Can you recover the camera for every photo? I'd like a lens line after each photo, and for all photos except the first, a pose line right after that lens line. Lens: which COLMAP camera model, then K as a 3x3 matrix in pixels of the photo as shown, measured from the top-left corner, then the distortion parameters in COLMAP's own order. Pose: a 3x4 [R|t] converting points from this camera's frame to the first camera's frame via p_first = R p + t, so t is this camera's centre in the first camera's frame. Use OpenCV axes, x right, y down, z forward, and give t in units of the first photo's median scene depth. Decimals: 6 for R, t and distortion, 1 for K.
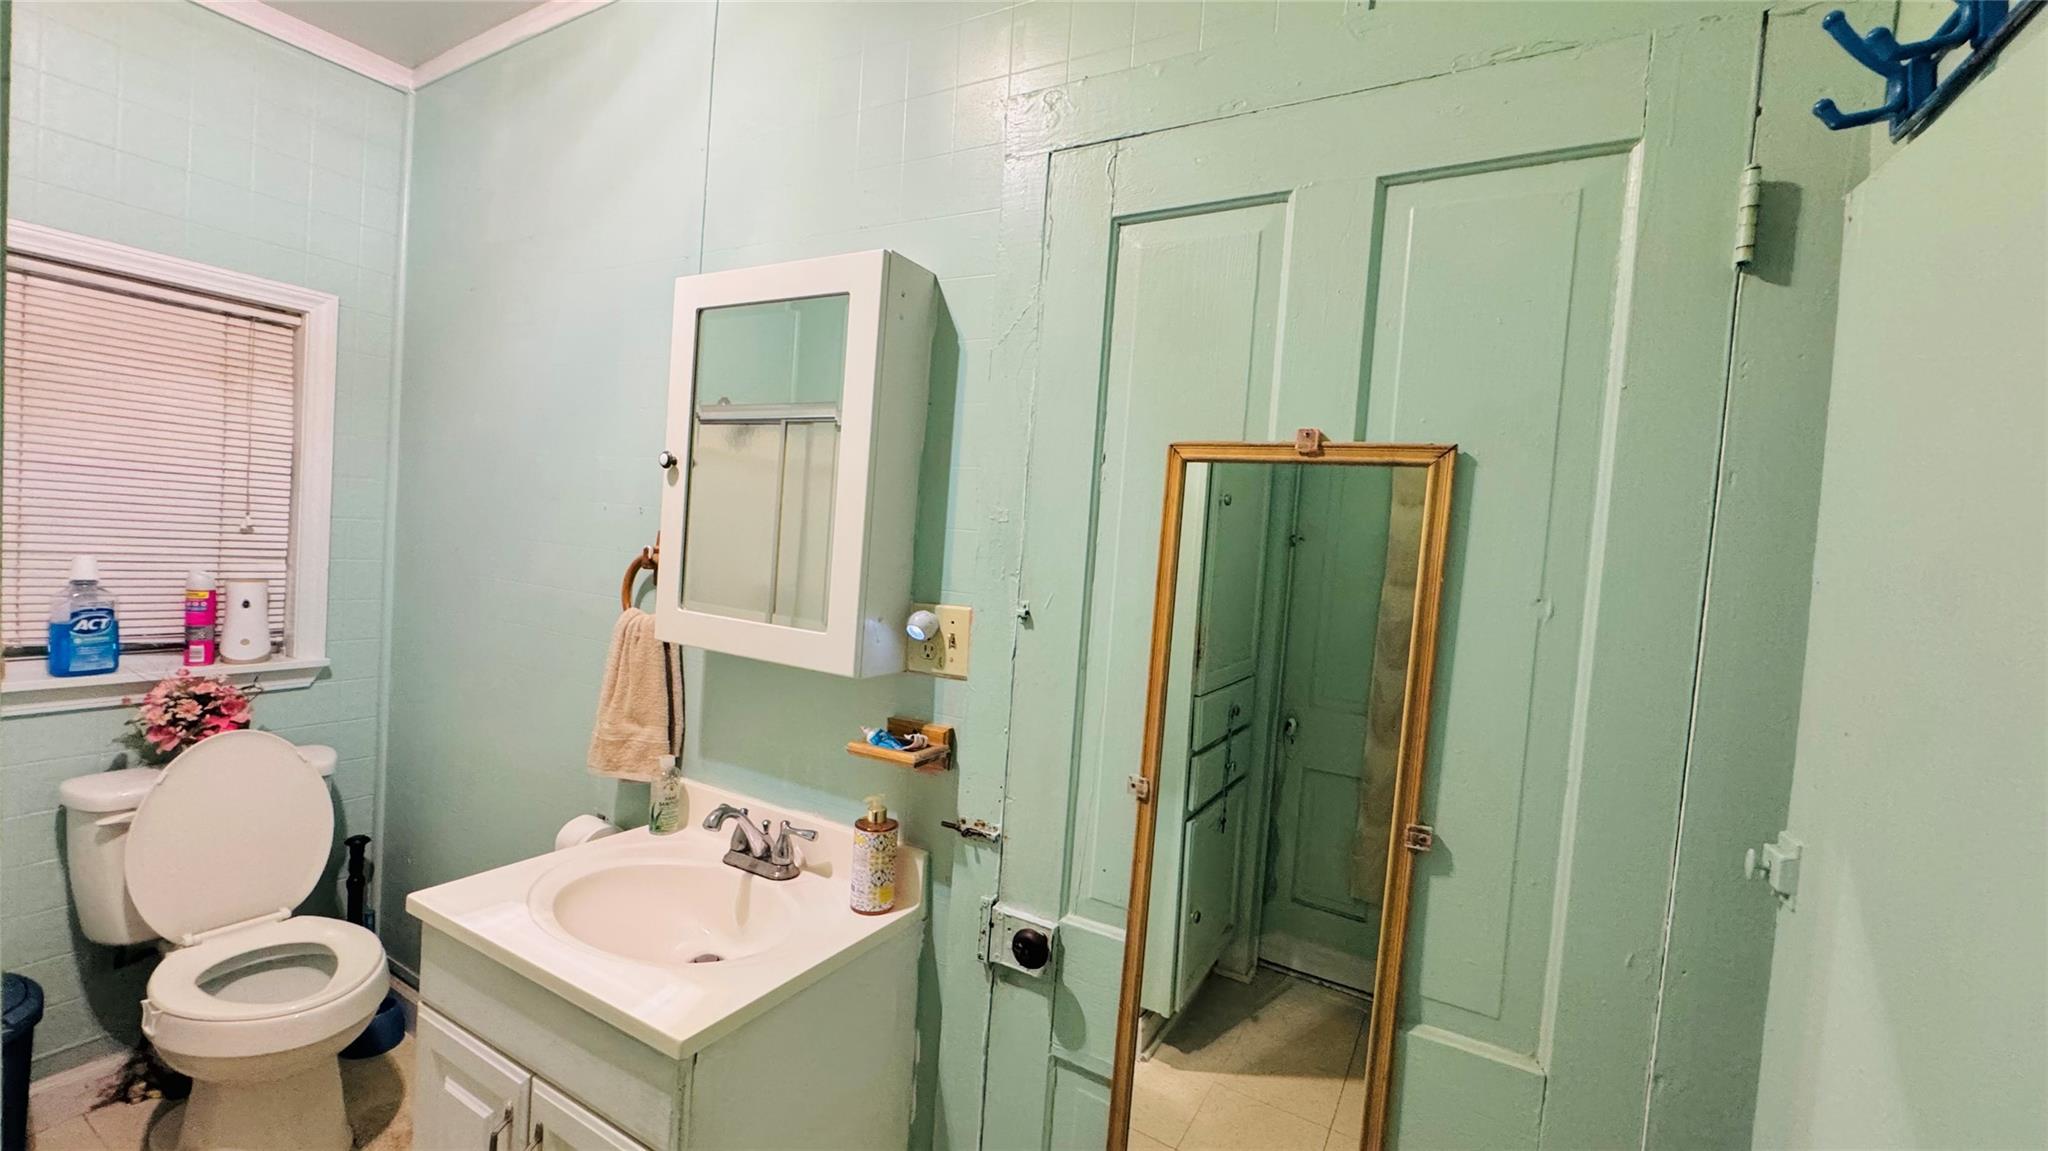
lens RADIAL K [[818.2, 0, 1031.3], [0, 818.2, 574.4], [0, 0, 1]] dist [-0.011376, -0.000197]
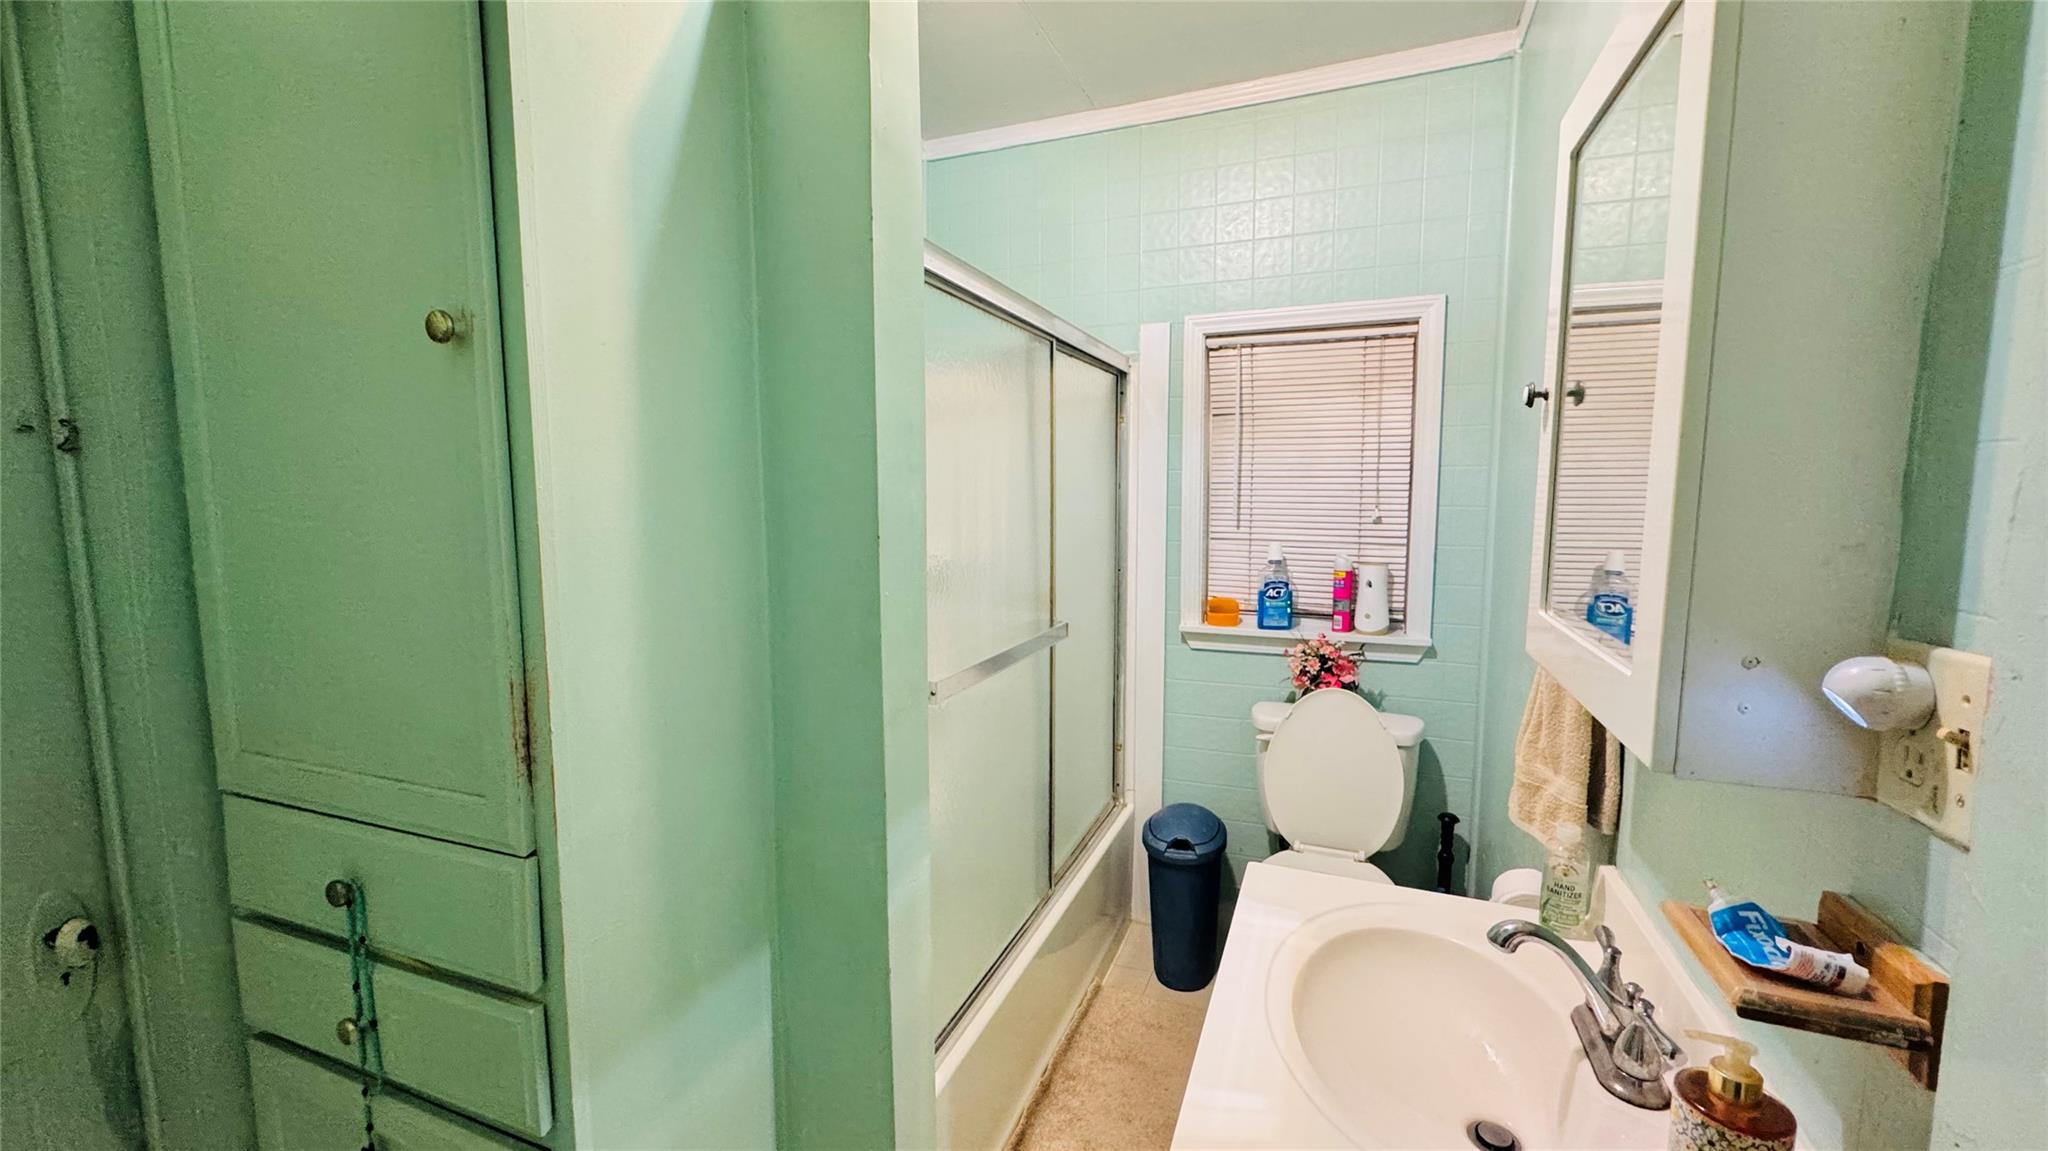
lens RADIAL K [[818.2, 0, 1027.0], [0, 818.2, 578.8], [0, 0, 1]] dist [-0.011376, -0.000197]
pose [[0.136364, 0.037548, -0.989947, 0.140773], [-0.028143, 0.999025, 0.034016, 0.003086], [0.990259, 0.023222, 0.137287, 0.373069]]
